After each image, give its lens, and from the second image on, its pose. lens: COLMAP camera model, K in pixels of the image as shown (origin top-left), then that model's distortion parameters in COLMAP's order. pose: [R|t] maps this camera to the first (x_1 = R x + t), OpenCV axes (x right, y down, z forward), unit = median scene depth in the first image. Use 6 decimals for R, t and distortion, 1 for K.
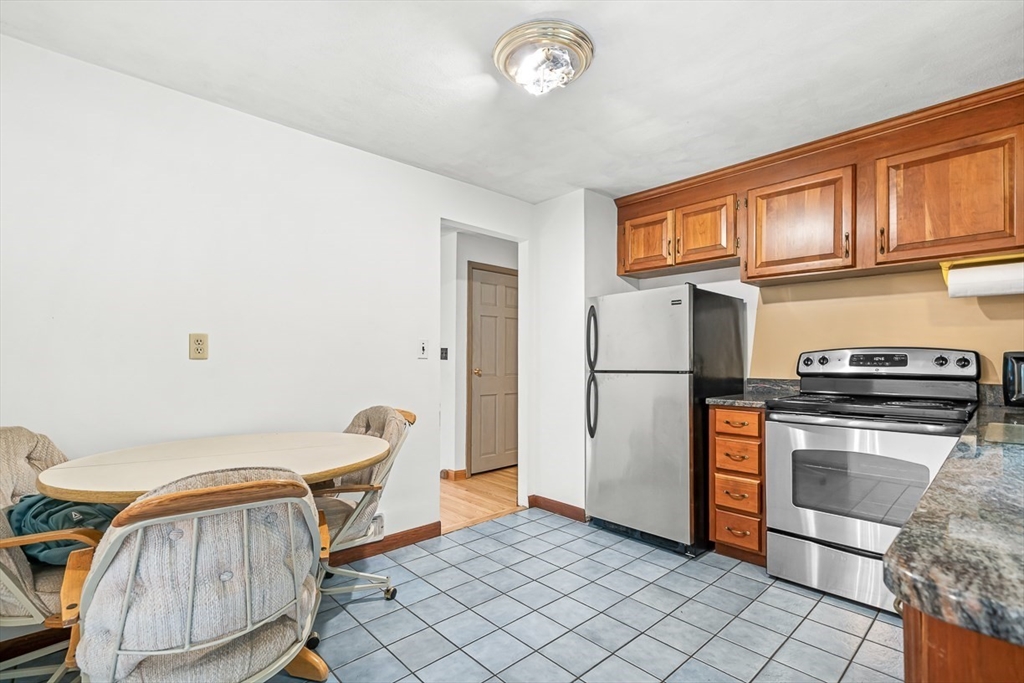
lens RADIAL K [[468.1, 0, 512.0], [0, 468.1, 341.5], [0, 0, 1]] dist [0.003193, 0.000775]
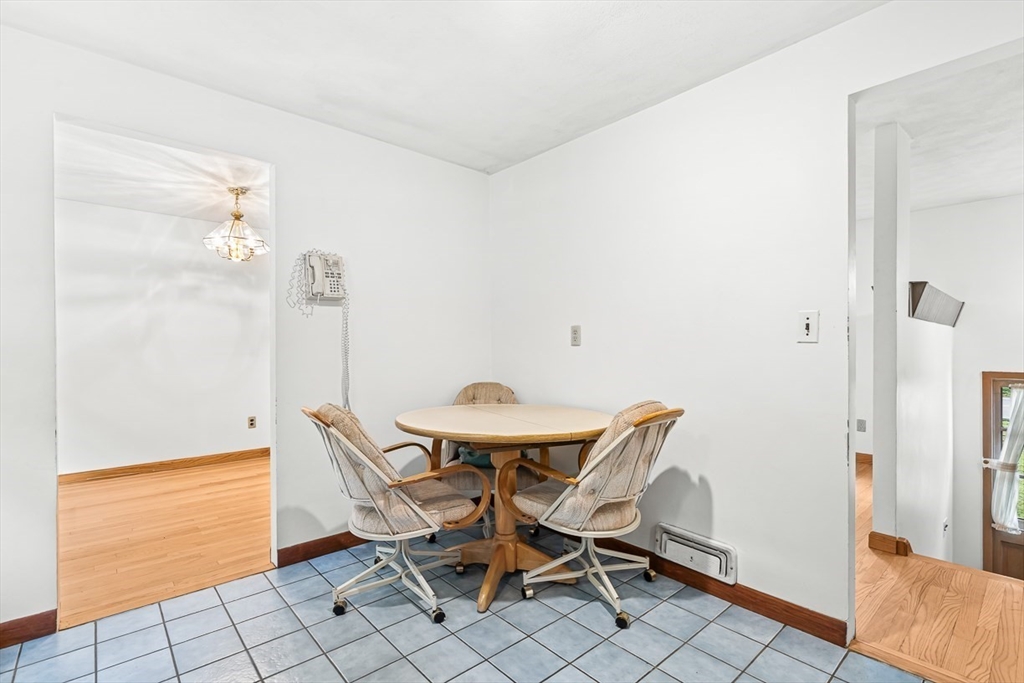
lens RADIAL K [[472.7, 0, 514.5], [0, 472.7, 351.0], [0, 0, 1]] dist [-0.002127, 0.000153]
pose [[-0.020416, 0.004337, -0.999782, 0.507029], [0.040081, 0.999190, 0.003516, 0.034101], [0.998988, -0.040000, -0.020573, 0.717054]]
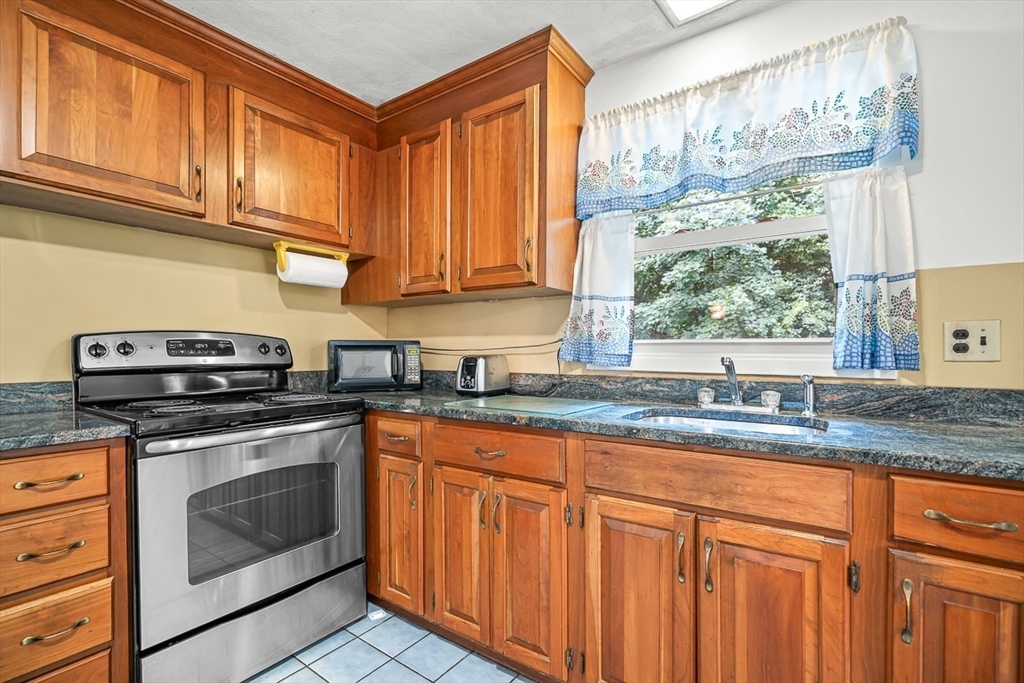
lens RADIAL K [[471.5, 0, 508.6], [0, 471.5, 356.6], [0, 0, 1]] dist [-0.001935, 0.000145]
pose [[-0.173481, -0.013589, 0.984743, -0.063006], [-0.037462, 0.999272, 0.007190, 0.030384], [-0.984124, -0.035643, -0.173864, 0.652801]]
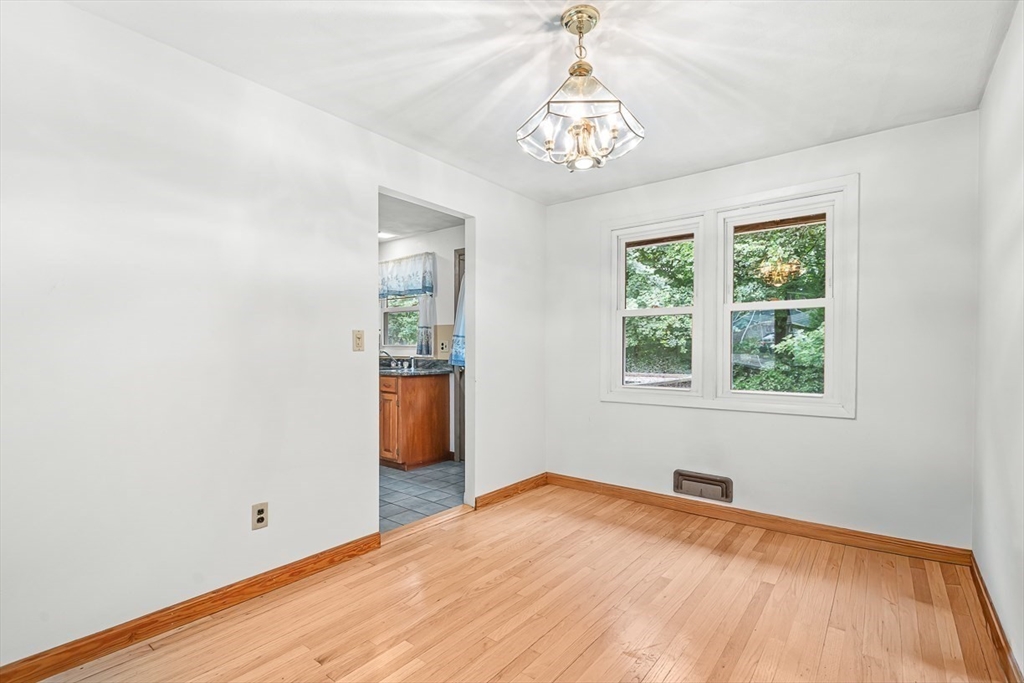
lens RADIAL K [[472.7, 0, 514.5], [0, 472.7, 351.0], [0, 0, 1]] dist [-0.002127, 0.000153]
pose [[-0.152721, -0.007734, 0.988239, -1.462228], [-0.040023, 0.999197, 0.001635, 0.002765], [-0.987459, -0.039302, -0.152908, 0.083402]]
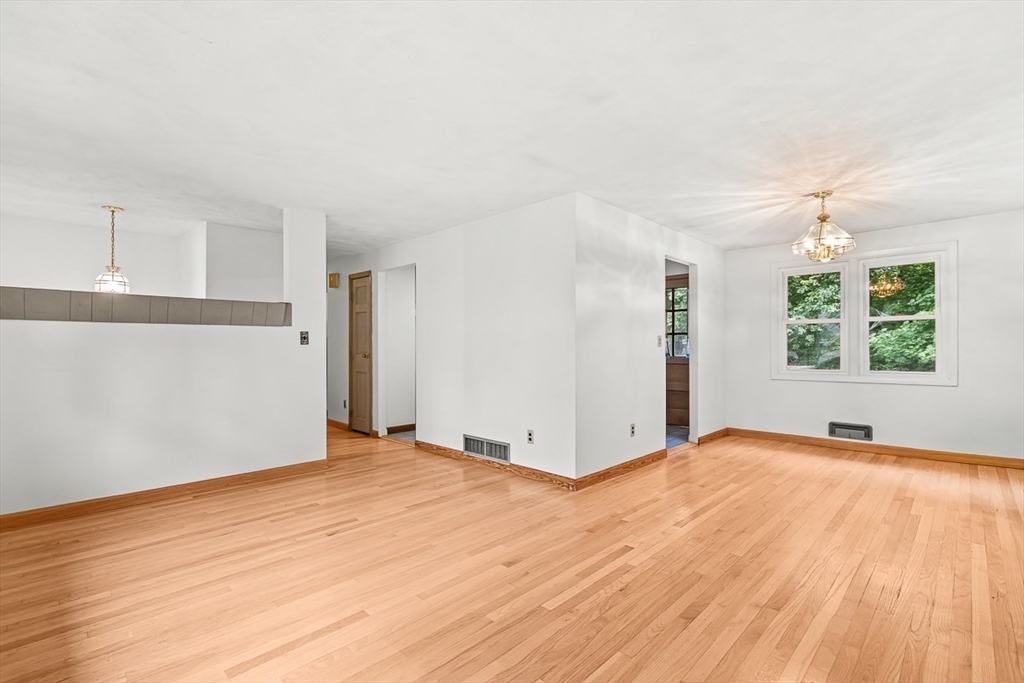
lens RADIAL K [[464.8, 0, 512.0], [0, 464.8, 341.5], [0, 0, 1]] dist [-0.001384, 0.000247]
pose [[-0.048986, 0.008994, 0.998759, -2.170005], [-0.036741, 0.999266, -0.010801, 0.036402], [-0.998123, -0.037225, -0.048620, 0.892471]]
